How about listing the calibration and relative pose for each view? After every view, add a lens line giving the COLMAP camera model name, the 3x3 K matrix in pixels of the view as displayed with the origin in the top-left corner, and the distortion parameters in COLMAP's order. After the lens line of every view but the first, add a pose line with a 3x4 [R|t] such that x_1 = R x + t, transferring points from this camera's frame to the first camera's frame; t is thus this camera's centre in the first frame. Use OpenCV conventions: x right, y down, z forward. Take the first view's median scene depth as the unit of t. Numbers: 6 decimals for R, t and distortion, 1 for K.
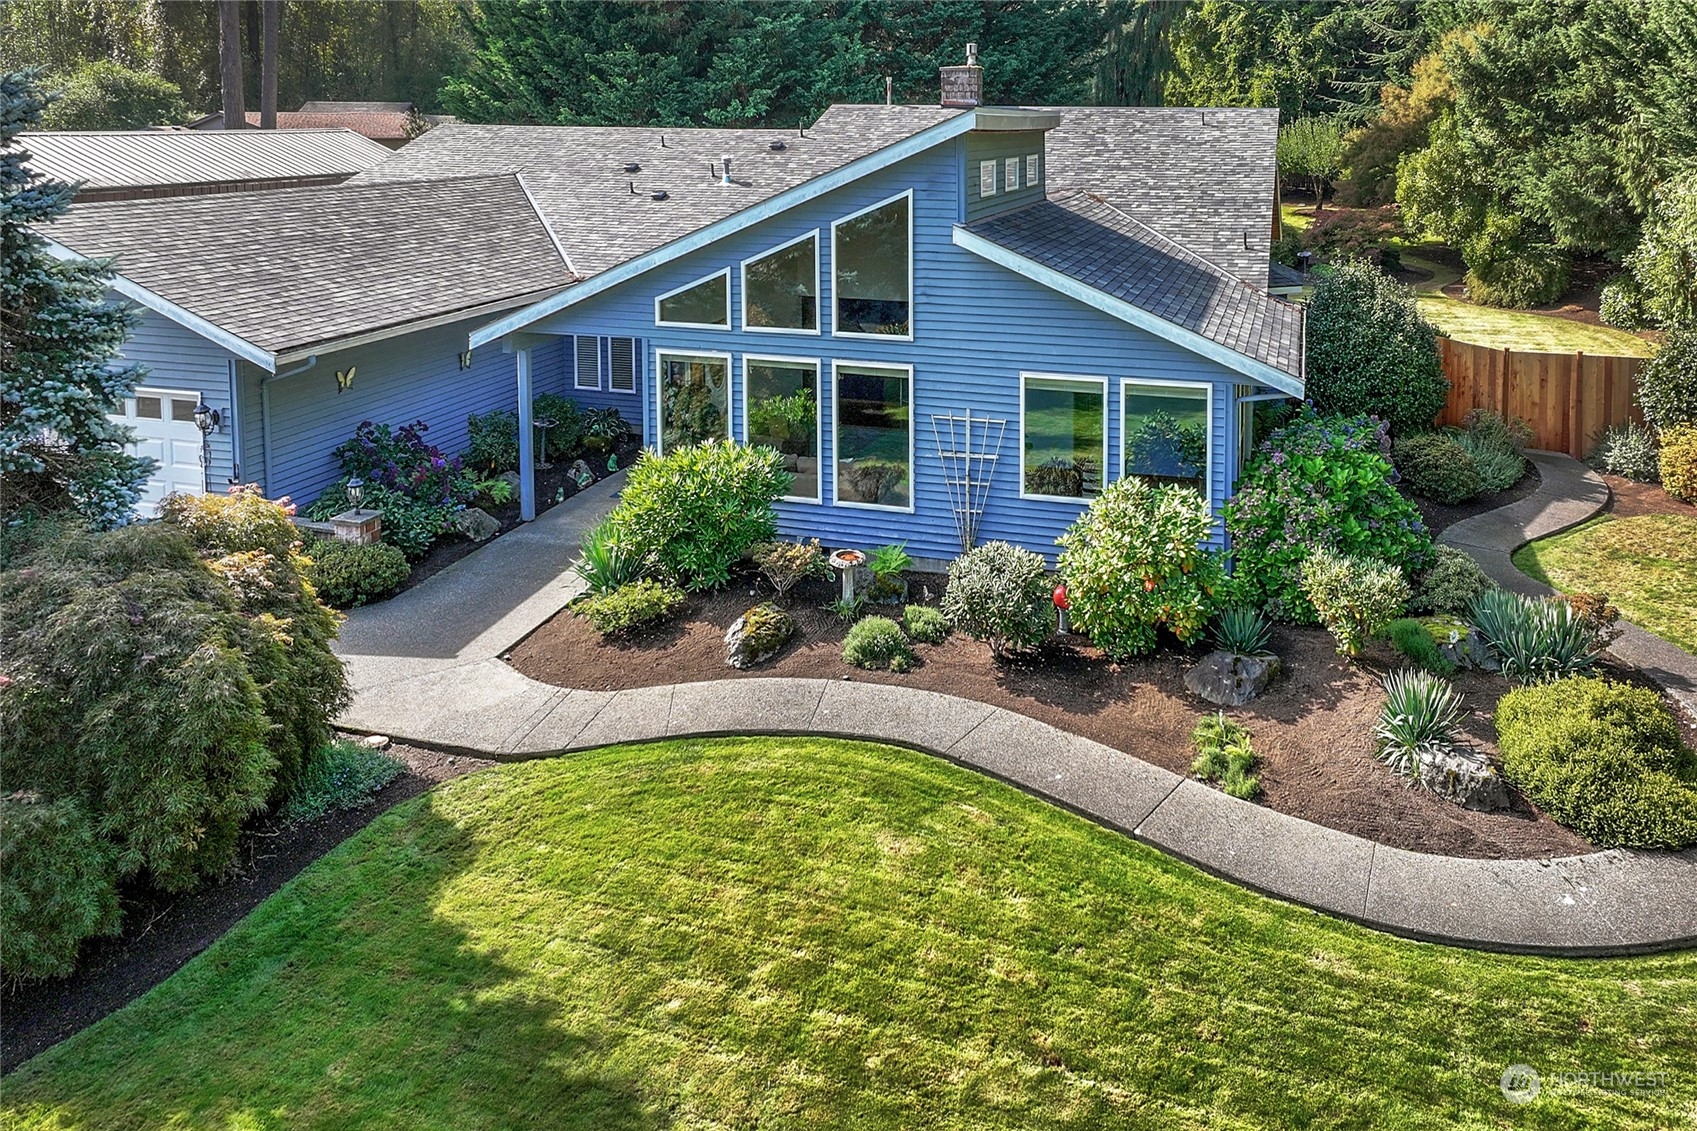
lens RADIAL K [[1354.9, 0, 851.2], [0, 1354.9, 233.2], [0, 0, 1]] dist [0.000236, 0.000044]
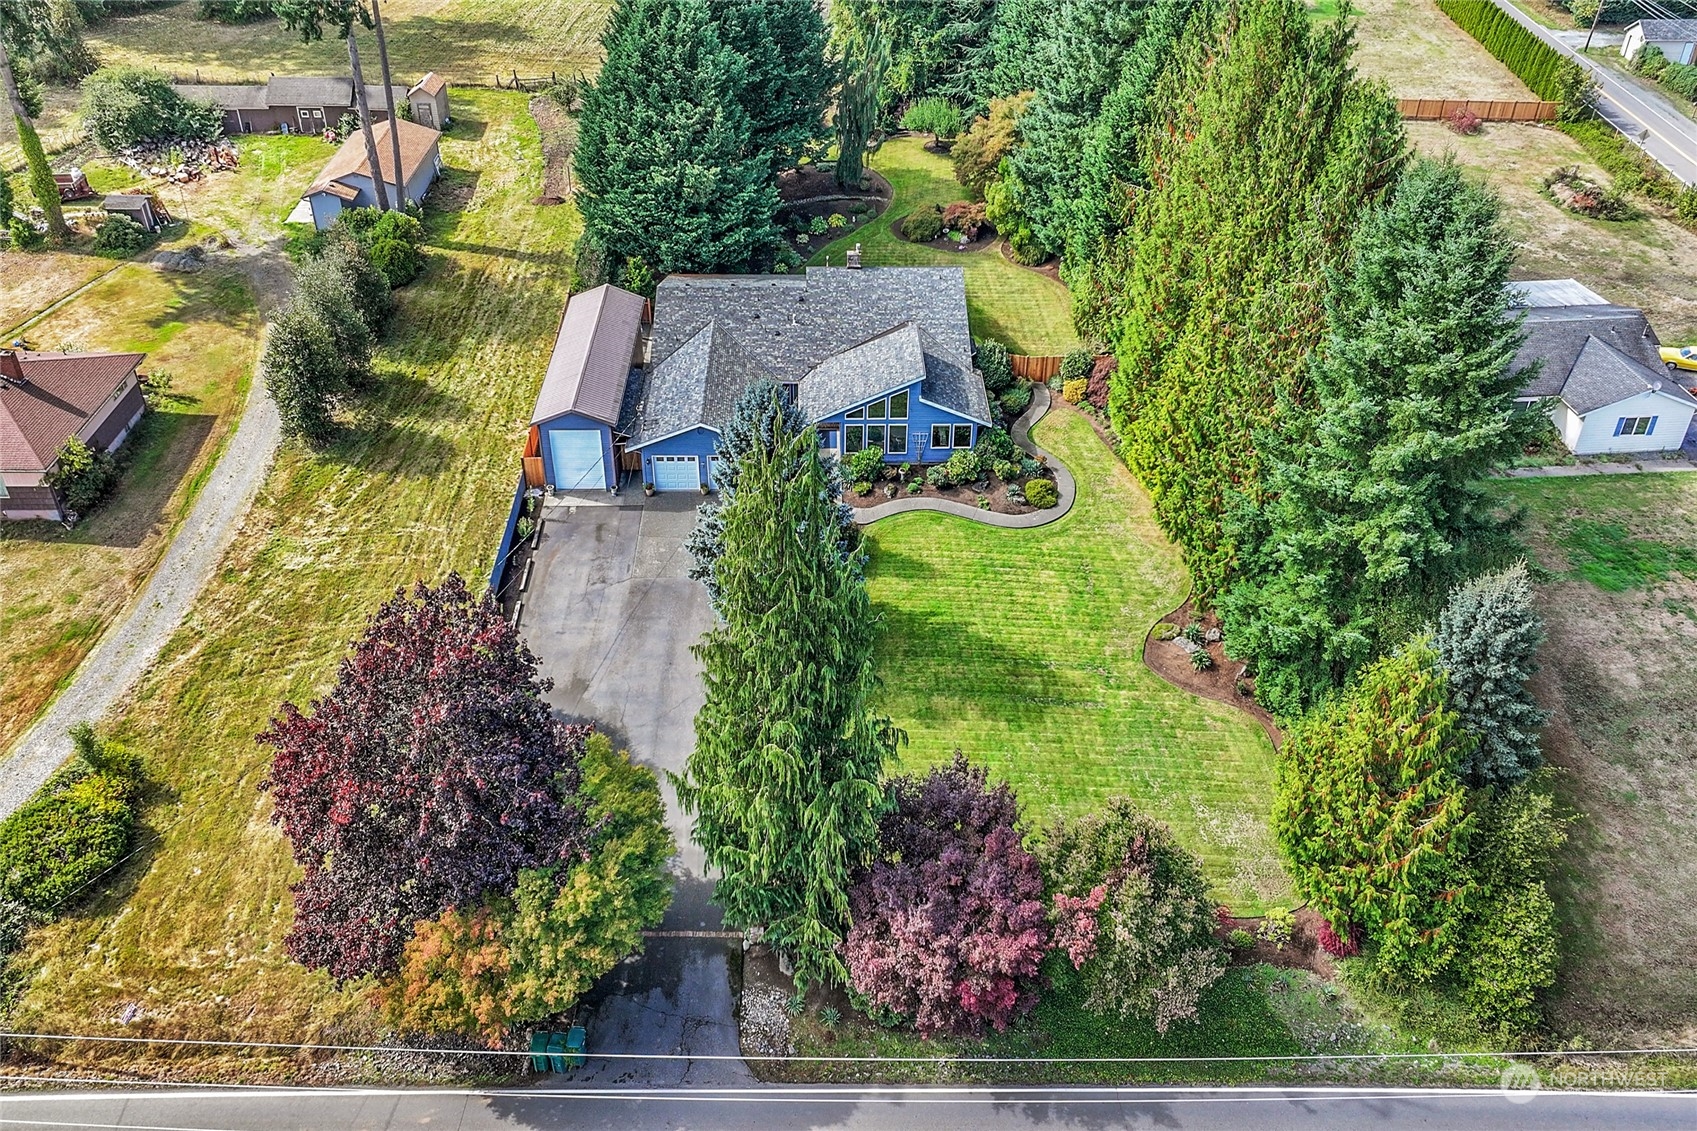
lens RADIAL K [[1381.5, 0, 854.7], [0, 1381.5, 476.6], [0, 0, 1]] dist [0.015833, -0.000169]
pose [[0.940621, -0.160443, 0.299151, -1.506509], [0.002306, 0.884254, 0.467001, -1.874410], [-0.339452, -0.438581, 0.832117, -2.788744]]
